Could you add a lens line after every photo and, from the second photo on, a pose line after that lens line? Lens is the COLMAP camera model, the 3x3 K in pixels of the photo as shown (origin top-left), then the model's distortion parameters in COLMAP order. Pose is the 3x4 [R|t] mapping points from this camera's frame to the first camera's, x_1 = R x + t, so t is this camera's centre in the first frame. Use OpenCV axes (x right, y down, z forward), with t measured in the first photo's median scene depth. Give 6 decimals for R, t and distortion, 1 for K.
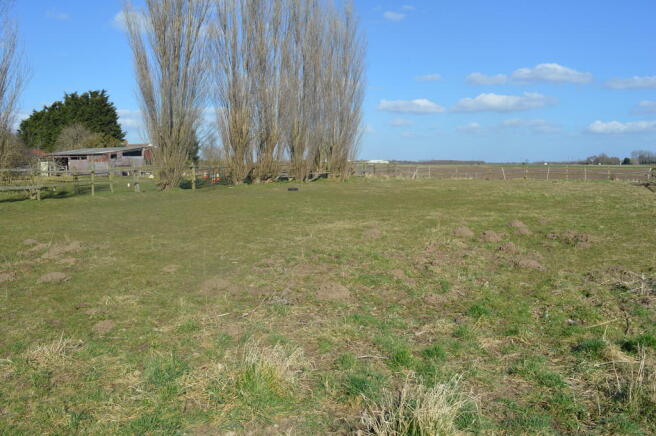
lens RADIAL K [[525.8, 0, 326.4], [0, 525.8, 206.4], [0, 0, 1]] dist [-0.077700, 0.006665]
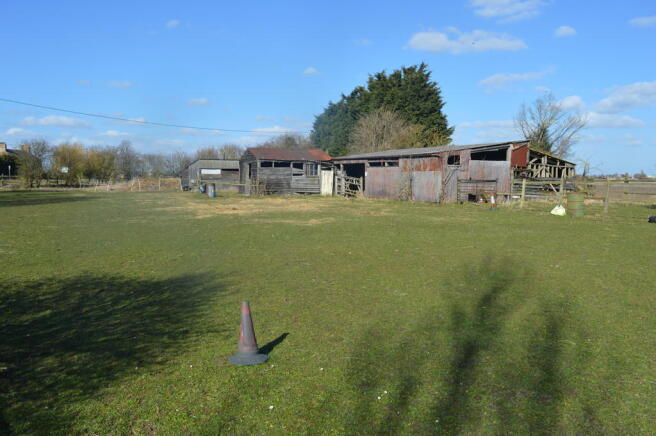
lens RADIAL K [[525.8, 0, 326.4], [0, 525.8, 206.4], [0, 0, 1]] dist [-0.077700, 0.006665]
pose [[0.850114, 0.039792, -0.525092, -0.186675], [-0.052746, 0.998561, -0.009724, -0.031842], [0.523950, 0.035963, 0.850990, 0.390351]]
